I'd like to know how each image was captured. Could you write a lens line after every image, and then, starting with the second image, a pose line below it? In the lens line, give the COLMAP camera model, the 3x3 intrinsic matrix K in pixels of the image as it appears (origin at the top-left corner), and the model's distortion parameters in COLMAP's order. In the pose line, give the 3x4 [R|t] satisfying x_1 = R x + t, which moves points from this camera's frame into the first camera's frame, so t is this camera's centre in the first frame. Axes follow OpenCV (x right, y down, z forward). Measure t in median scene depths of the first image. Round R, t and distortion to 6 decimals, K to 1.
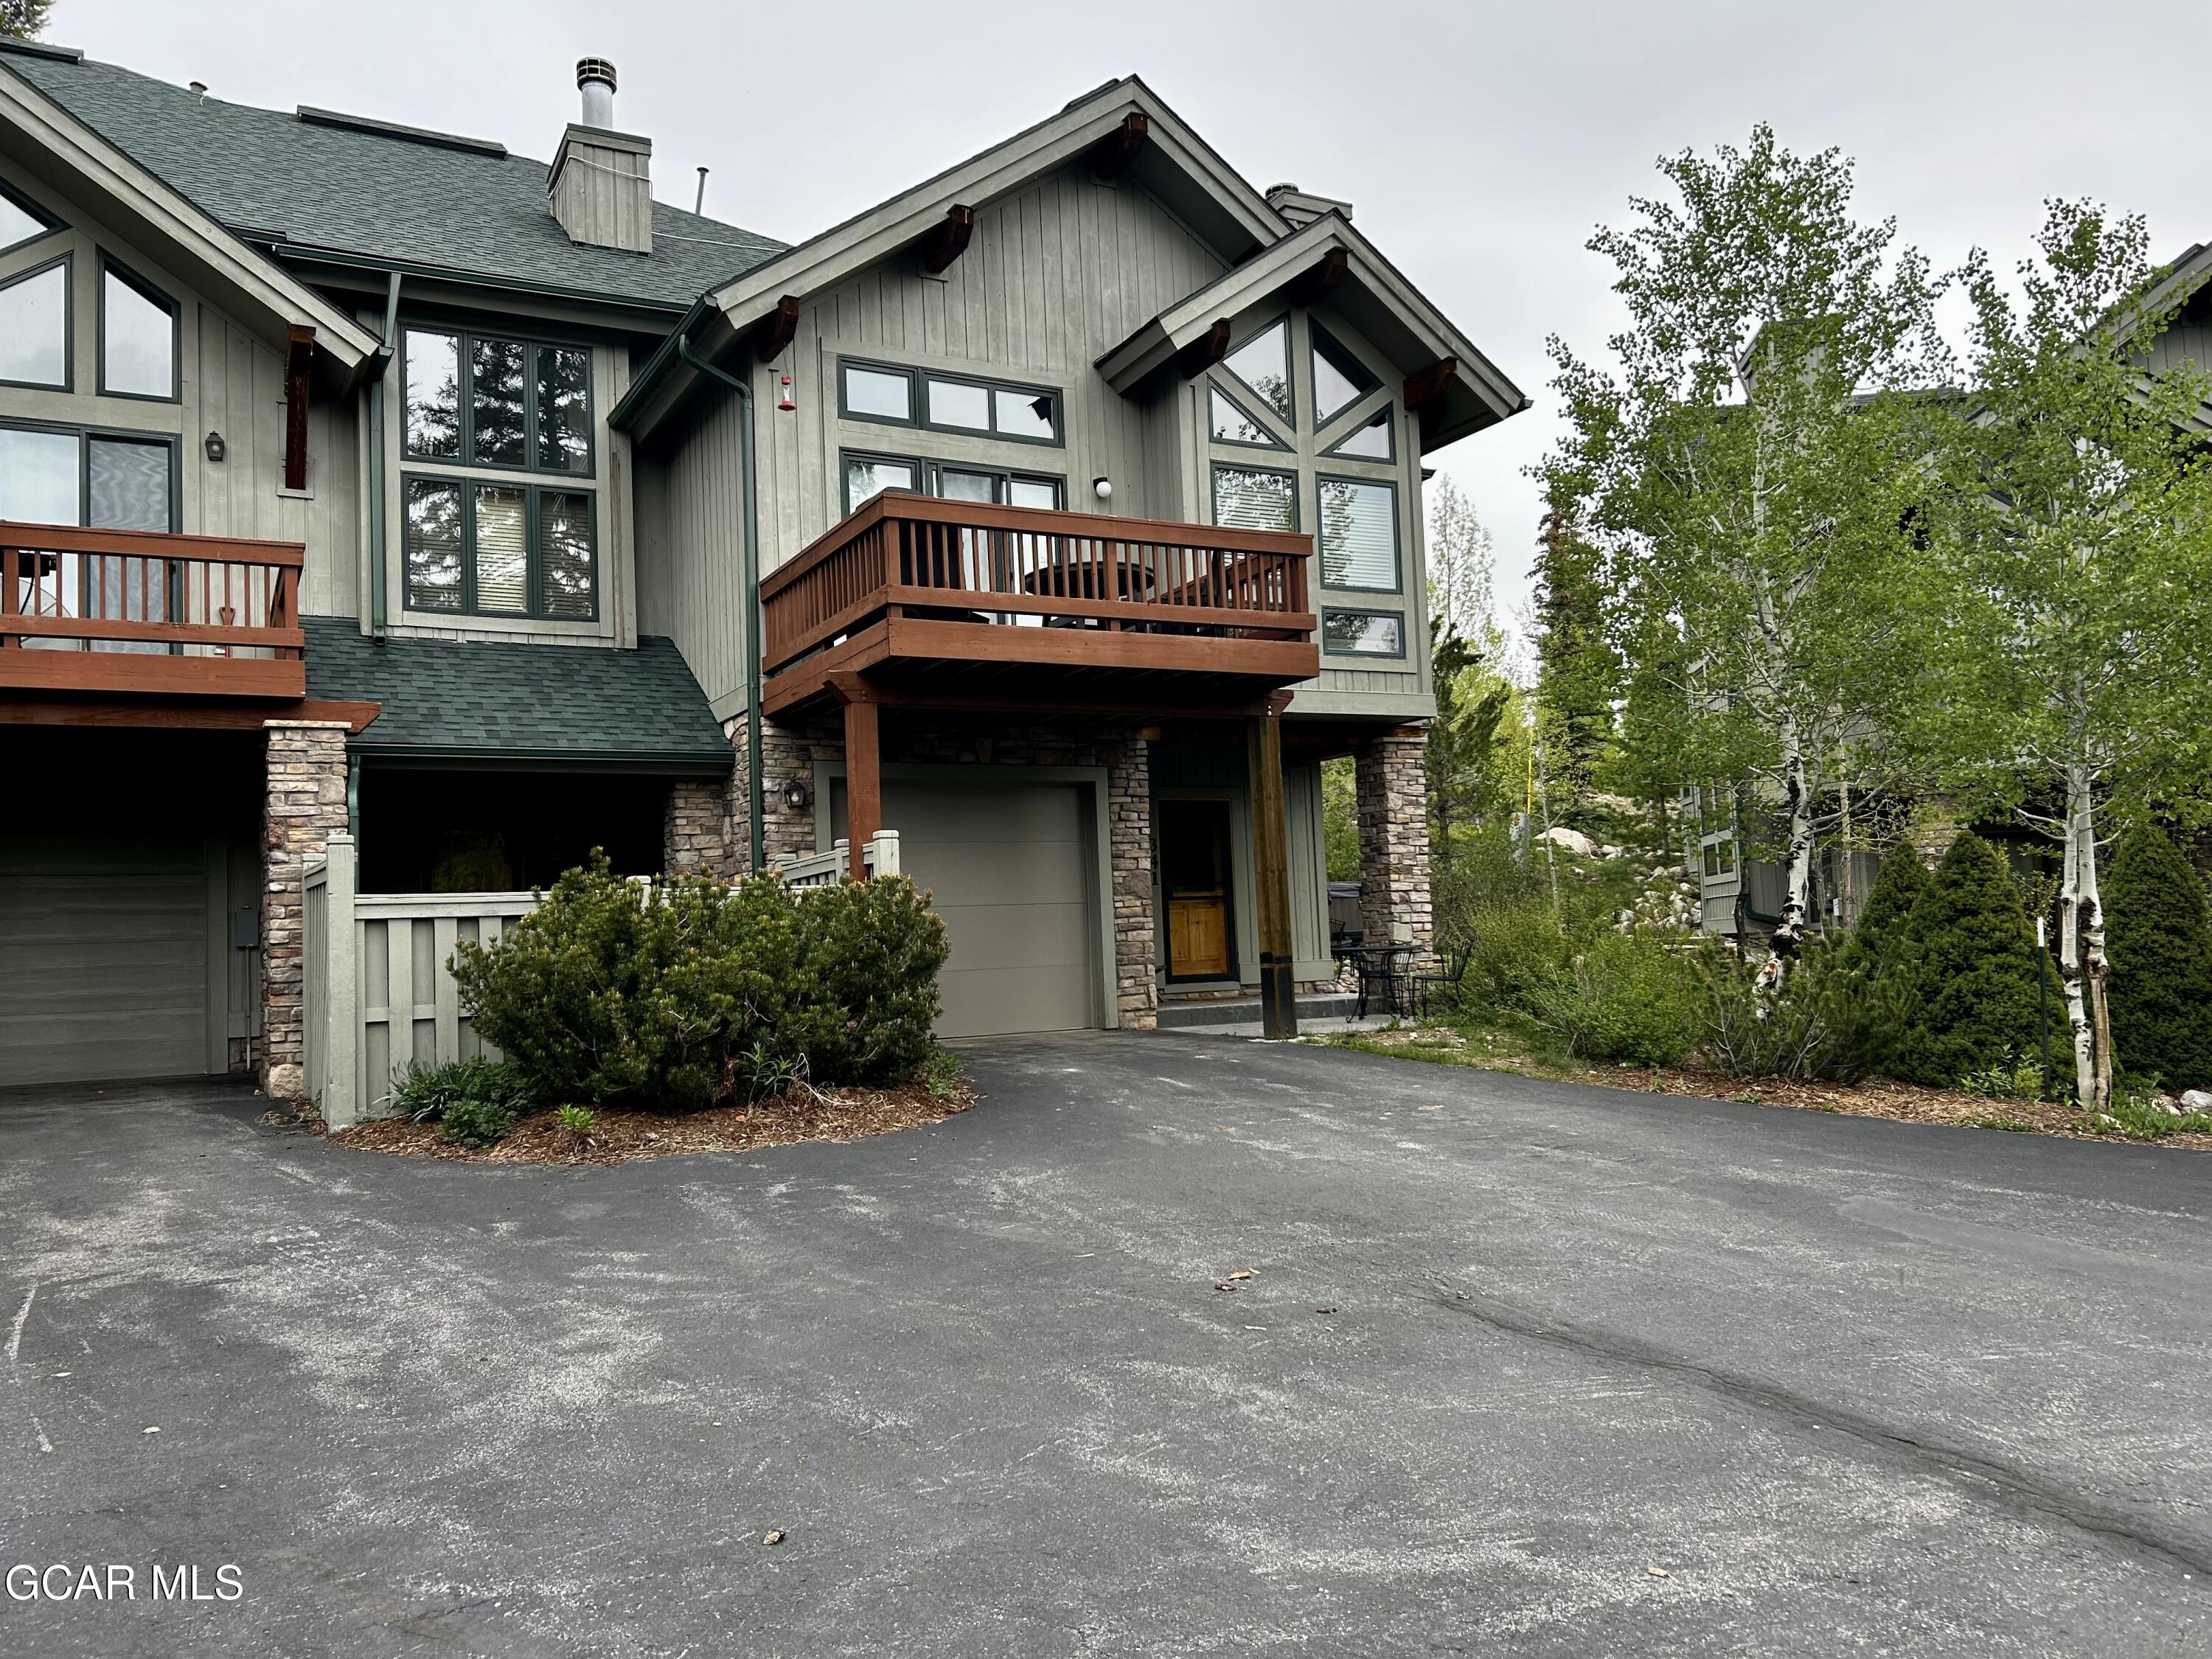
lens RADIAL K [[1647.8, 0, 1084.0], [0, 1647.8, 837.0], [0, 0, 1]] dist [0.049817, -0.055620]
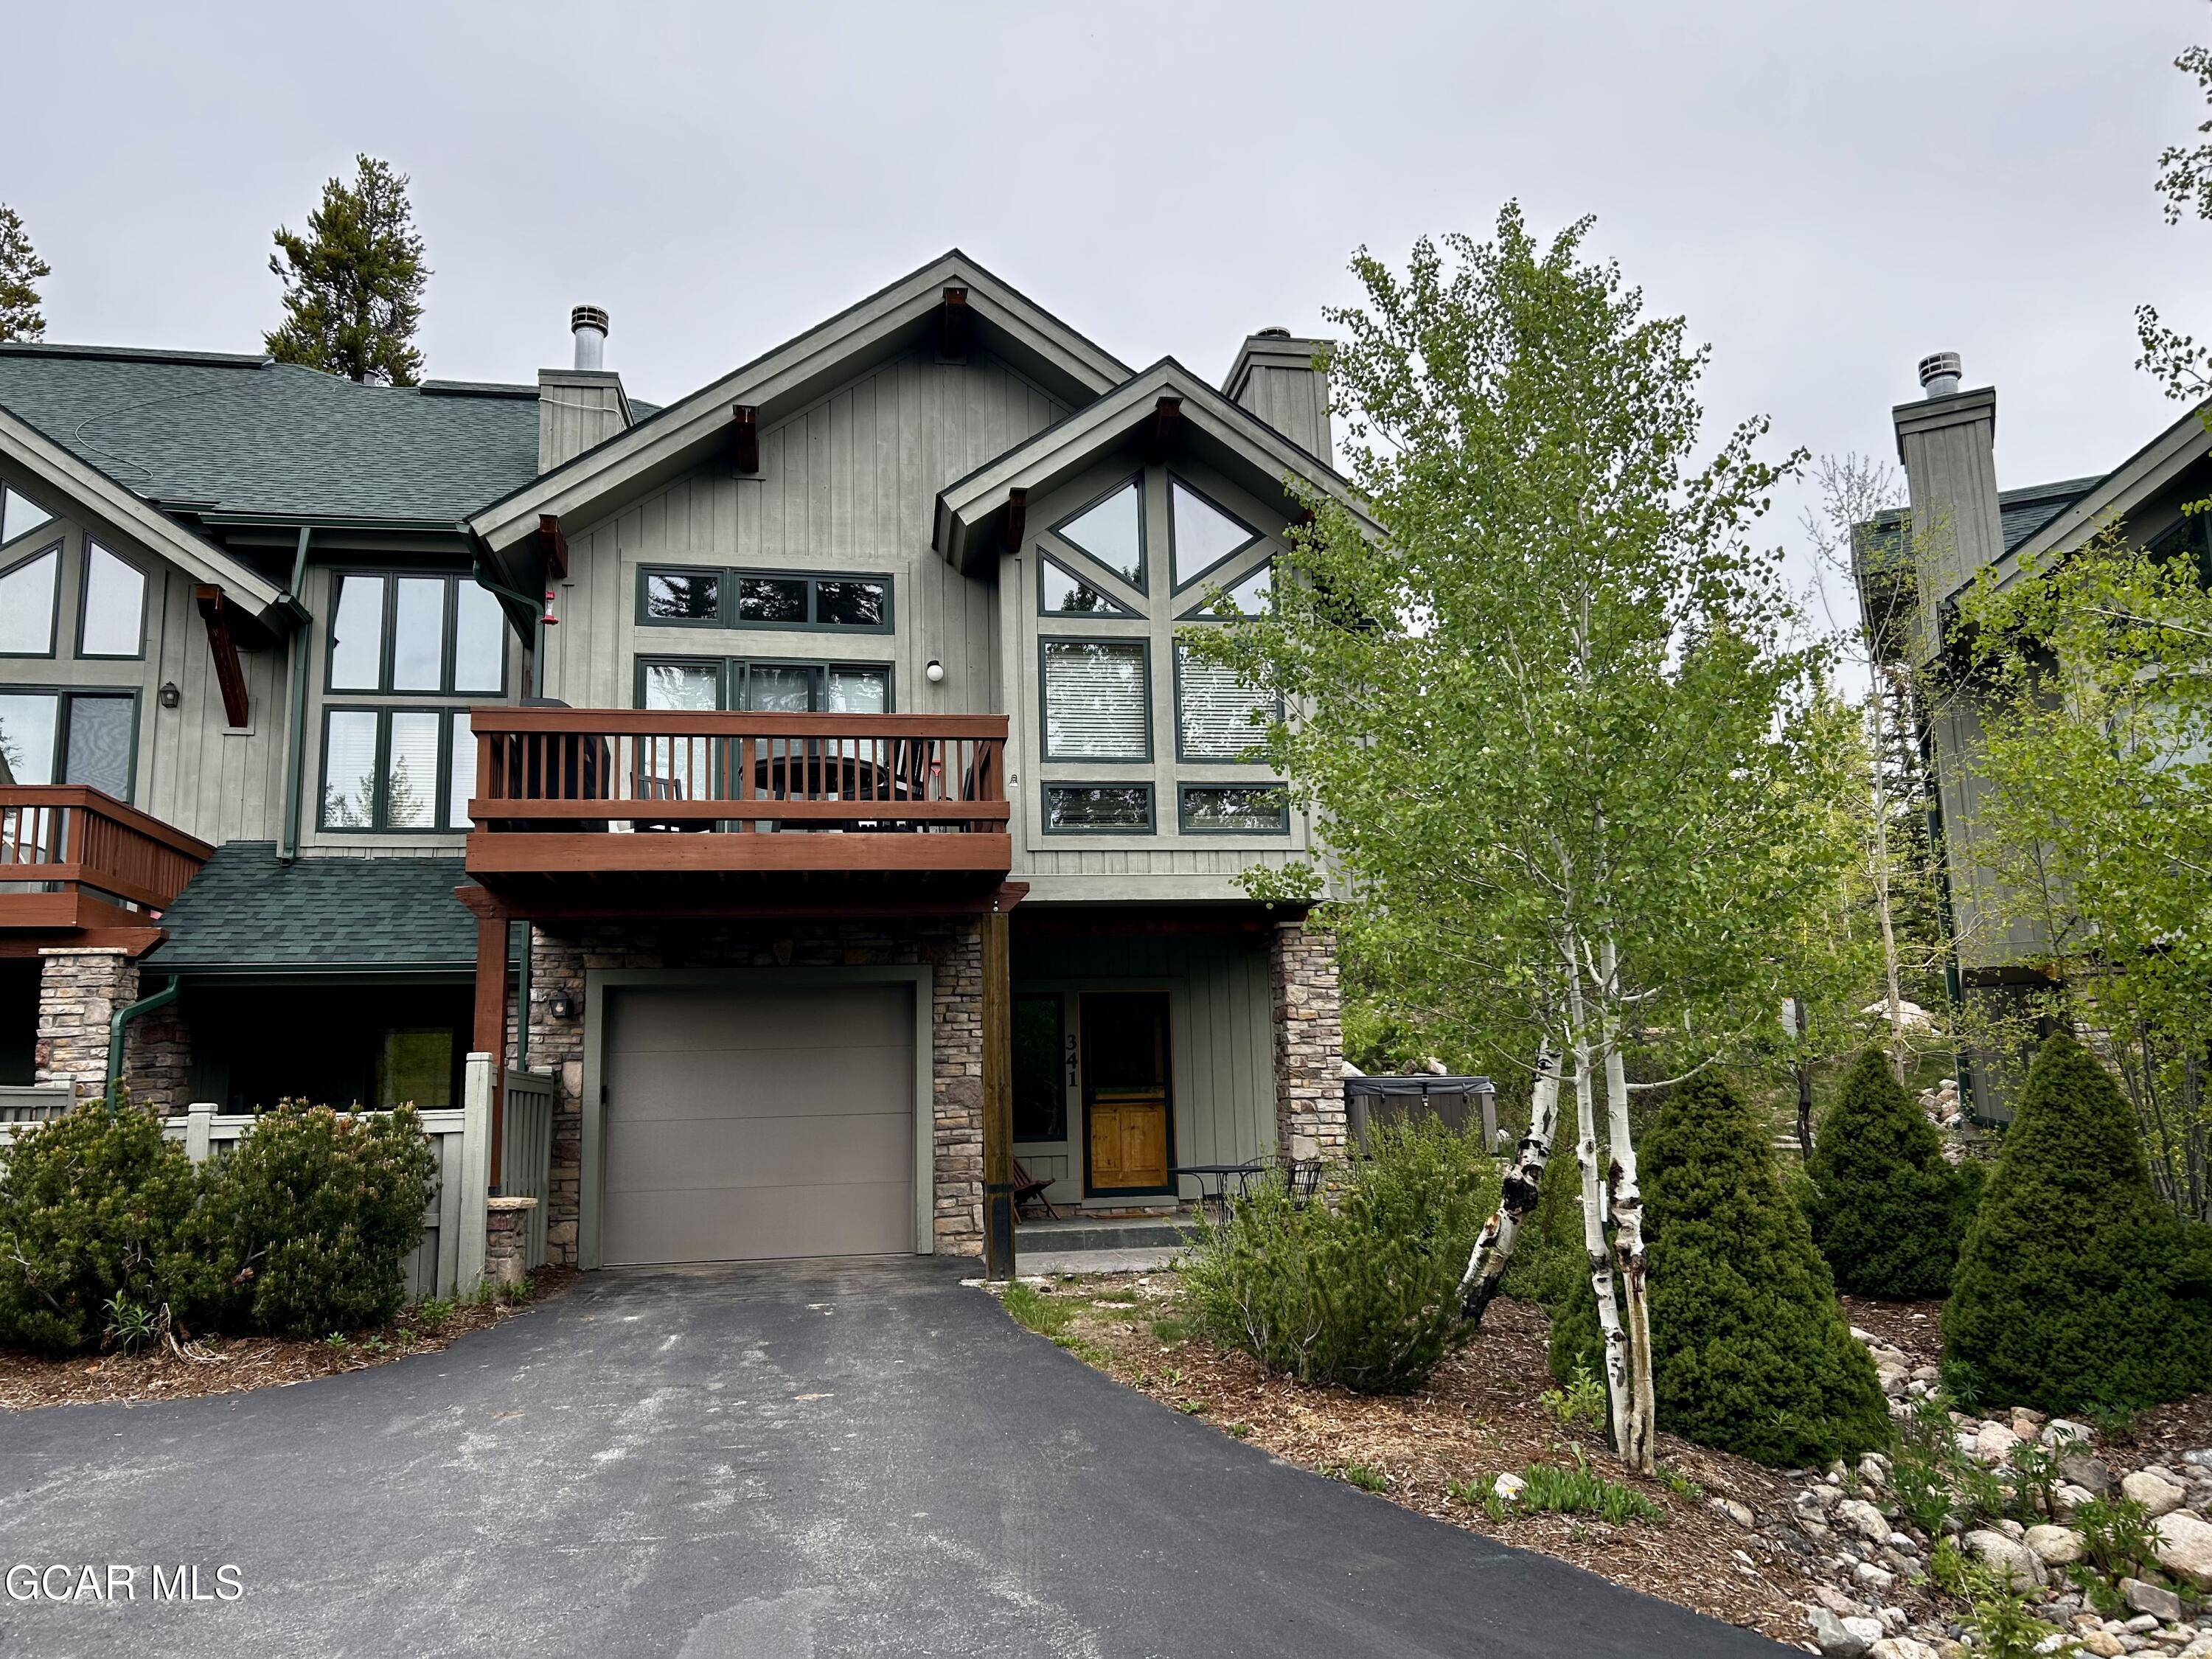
lens RADIAL K [[1647.8, 0, 1105.0], [0, 1647.8, 844.8], [0, 0, 1]] dist [0.049817, -0.055620]
pose [[0.948365, -0.038430, -0.314845, 0.426097], [0.010457, 0.995881, -0.090060, -0.026748], [0.317009, 0.082117, 0.944861, 0.149963]]
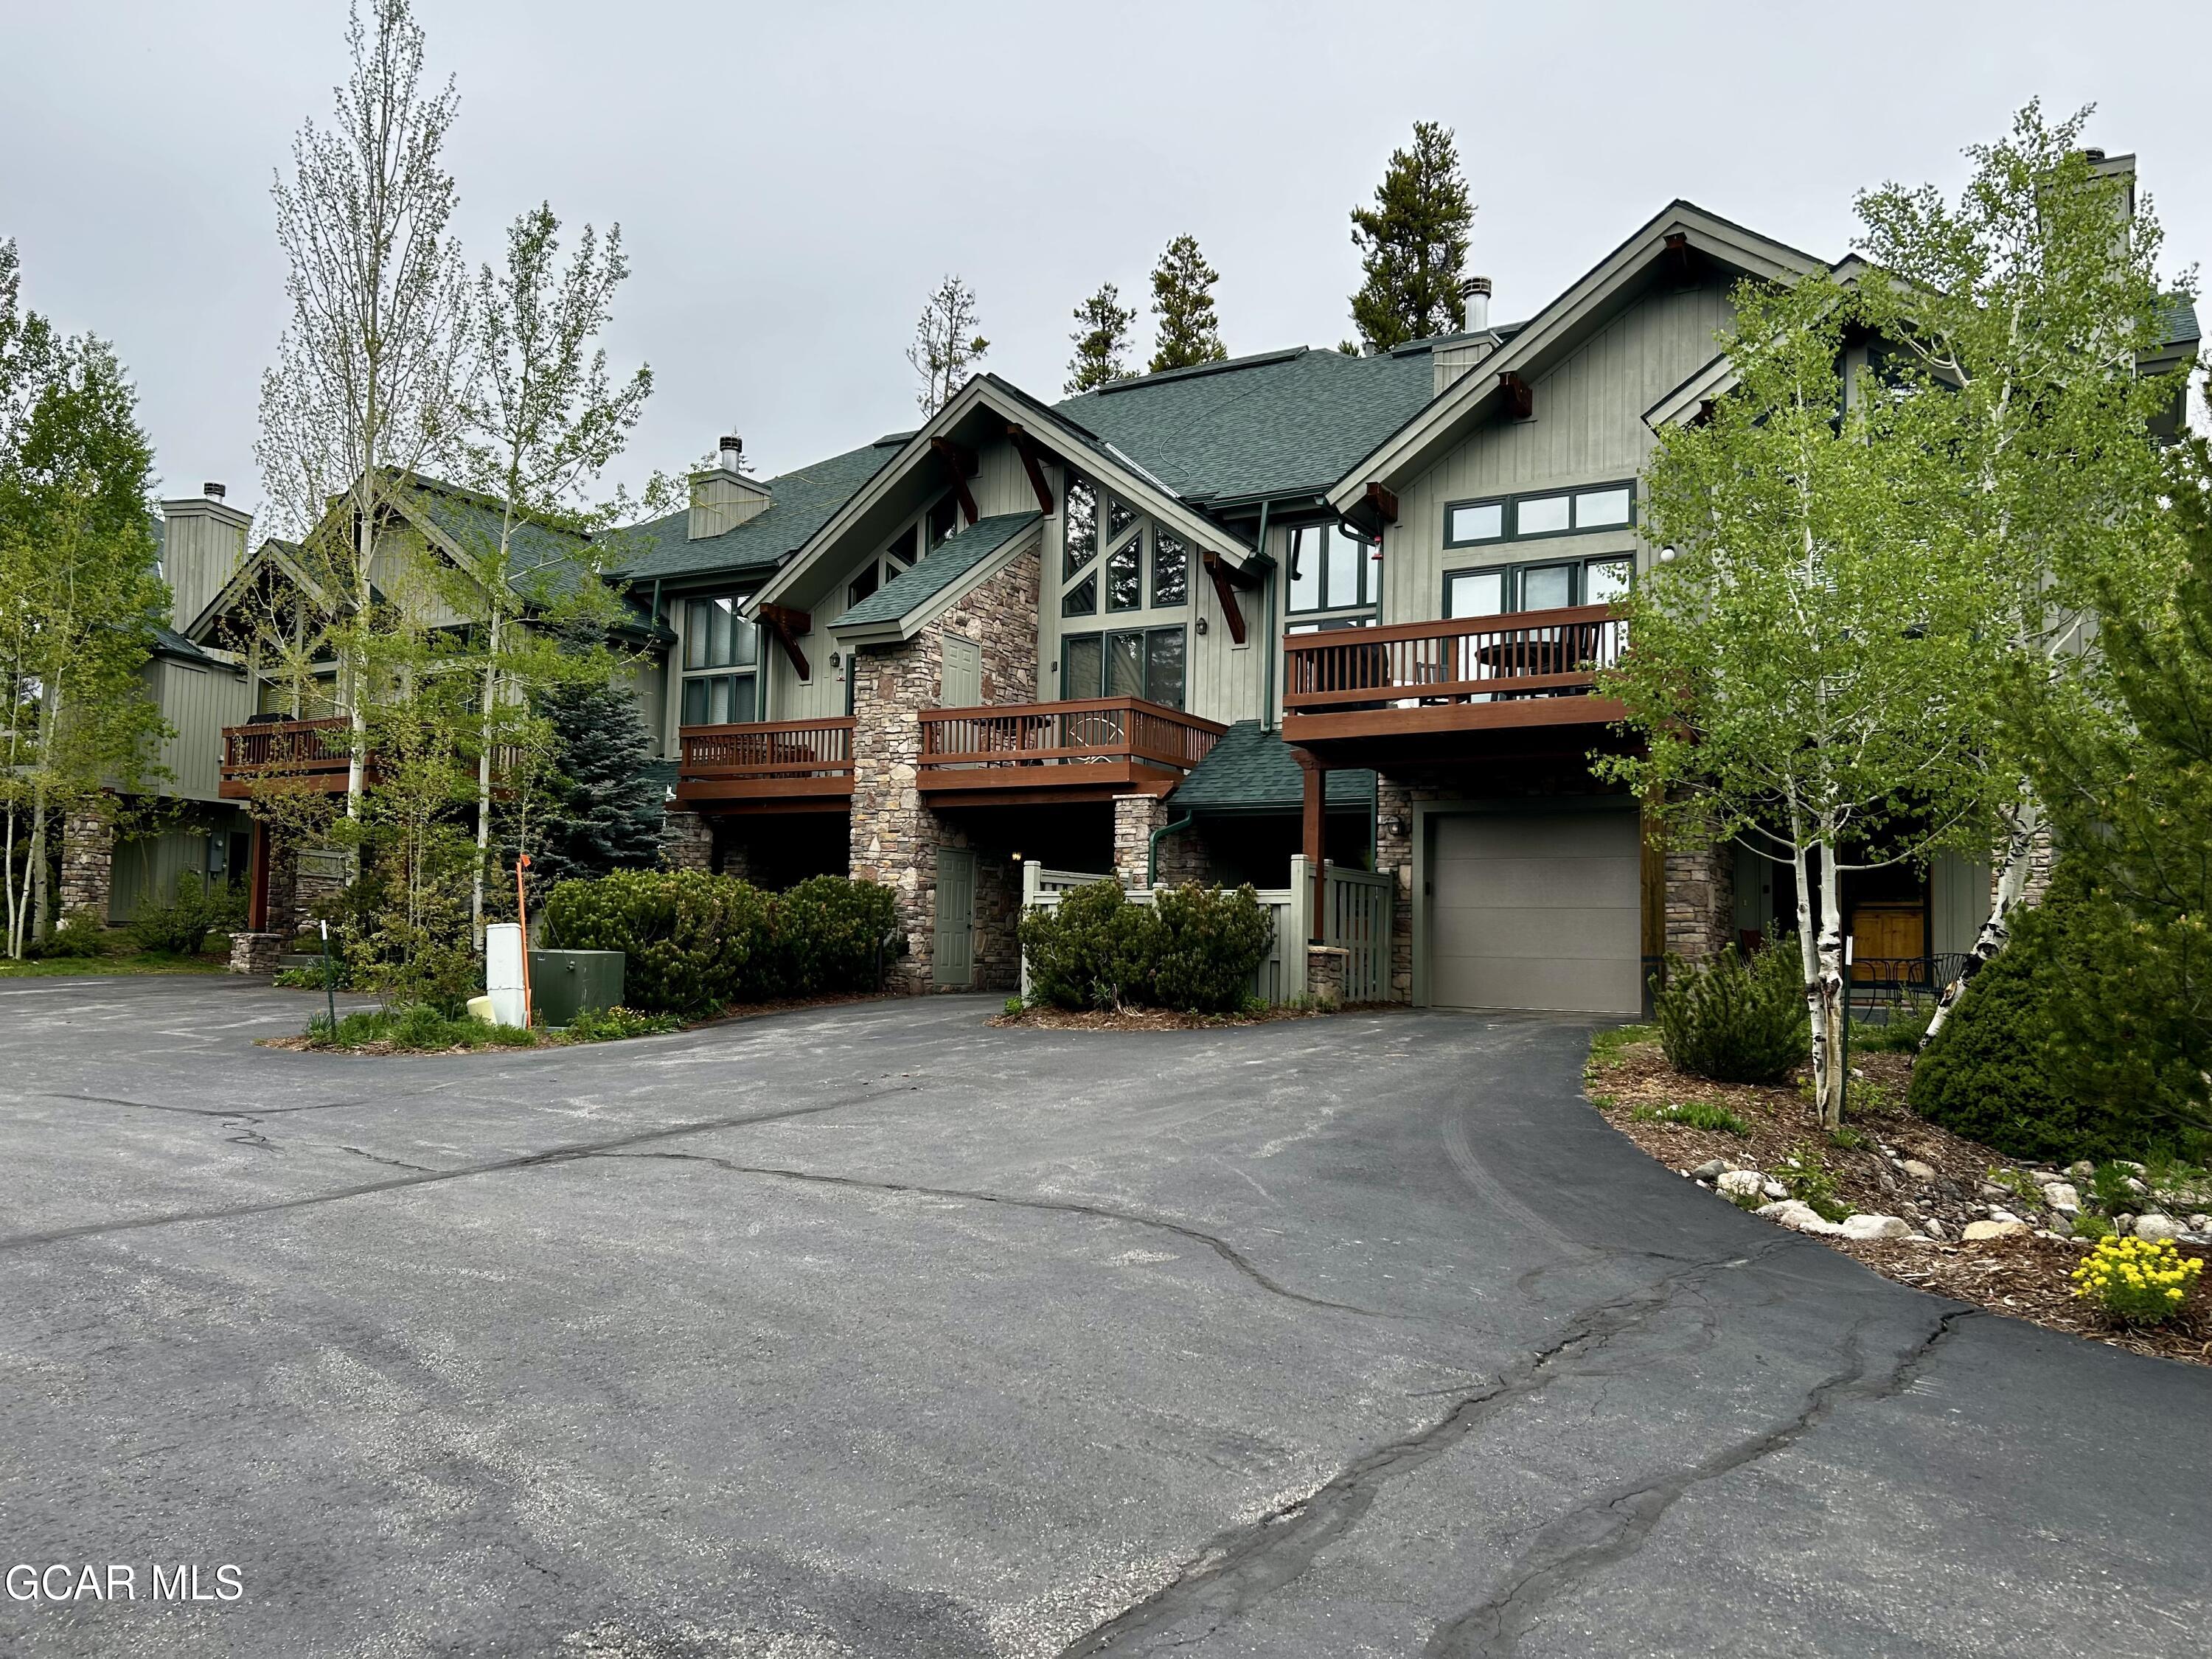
lens RADIAL K [[1647.8, 0, 1099.6], [0, 1647.8, 848.8], [0, 0, 1]] dist [0.049817, -0.055620]
pose [[0.513421, -0.007884, -0.858101, 0.867673], [0.016838, 0.999858, 0.000888, -0.010954], [0.857972, -0.014905, 0.513480, 0.045926]]
